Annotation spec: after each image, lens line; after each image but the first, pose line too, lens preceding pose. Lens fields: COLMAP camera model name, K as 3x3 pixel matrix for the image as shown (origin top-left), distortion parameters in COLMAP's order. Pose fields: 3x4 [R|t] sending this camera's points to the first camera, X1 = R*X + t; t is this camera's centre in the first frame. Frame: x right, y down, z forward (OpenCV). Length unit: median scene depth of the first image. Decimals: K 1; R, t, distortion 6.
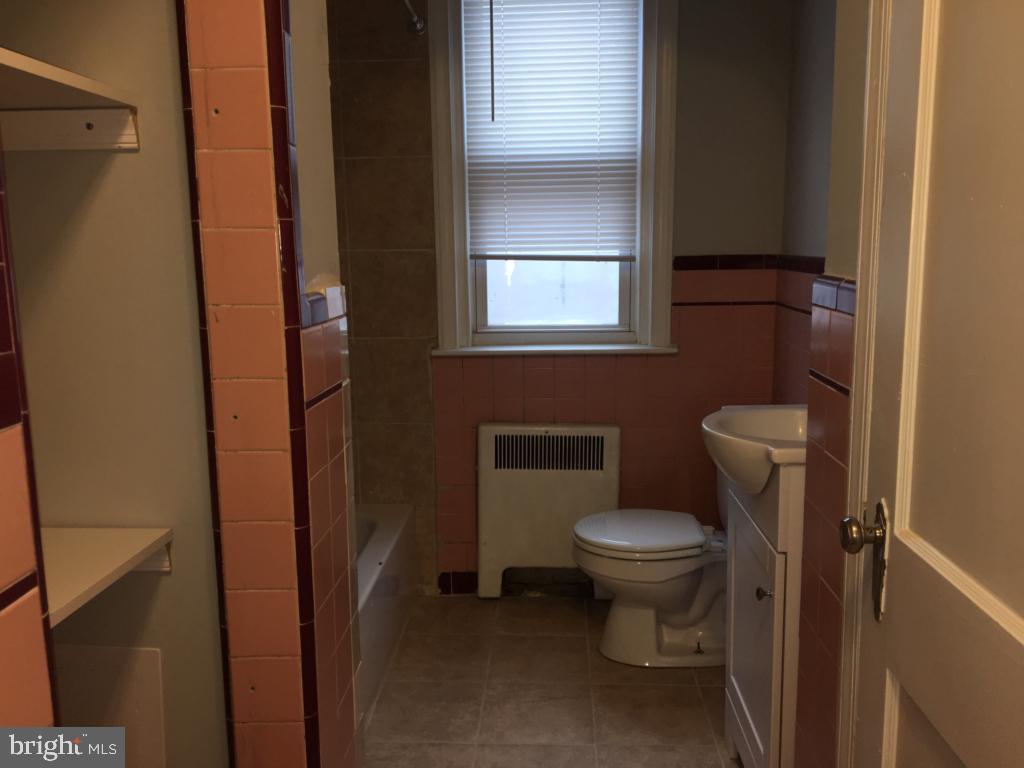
lens RADIAL K [[863.1, 0, 515.0], [0, 863.1, 386.3], [0, 0, 1]] dist [0.065964, -0.091951]
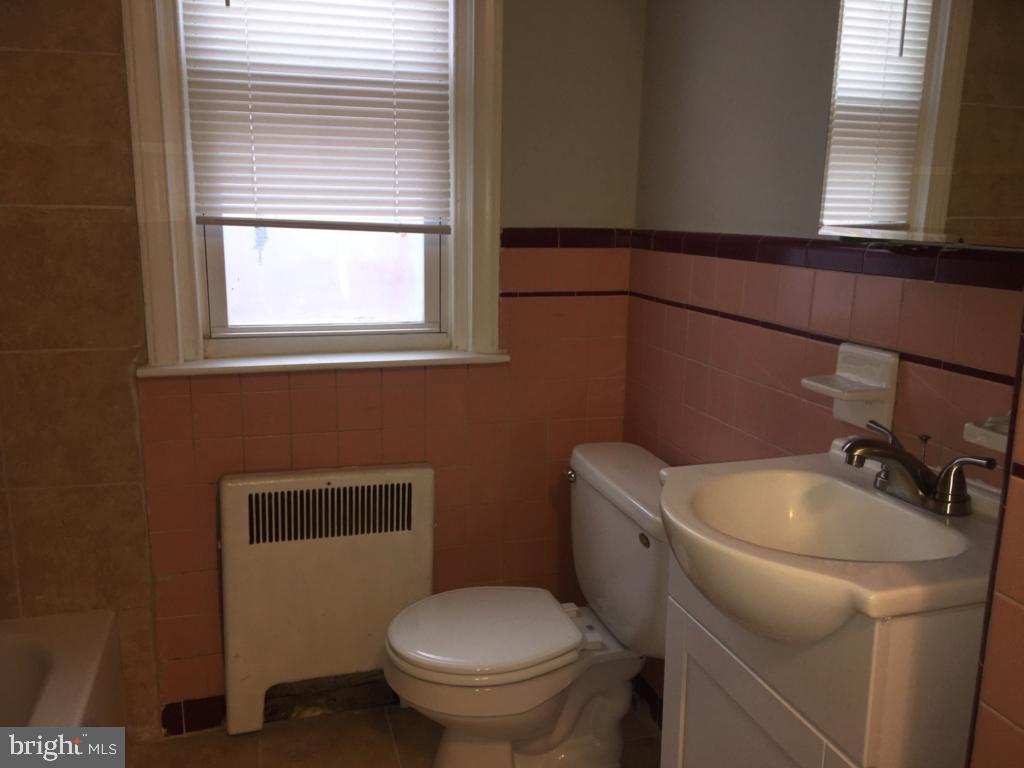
lens RADIAL K [[863.1, 0, 514.5], [0, 863.1, 387.1], [0, 0, 1]] dist [0.065964, -0.091951]
pose [[0.942252, -0.040089, 0.332495, -0.049065], [0.027372, 0.998707, 0.042846, -0.047970], [-0.333783, -0.031271, 0.942131, 0.312374]]
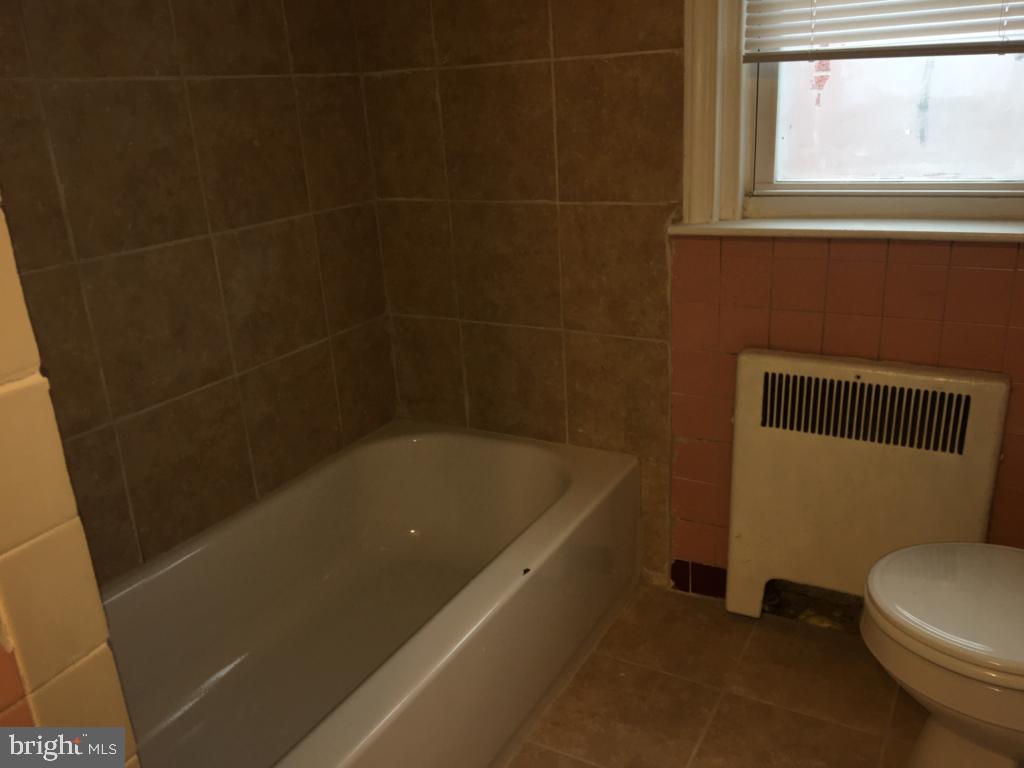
lens RADIAL K [[863.1, 0, 508.0], [0, 863.1, 389.2], [0, 0, 1]] dist [0.065964, -0.091951]
pose [[0.887854, 0.114197, -0.445730, 0.088450], [-0.025791, 0.979541, 0.199587, -0.047488], [0.459403, -0.165708, 0.872634, 0.393493]]
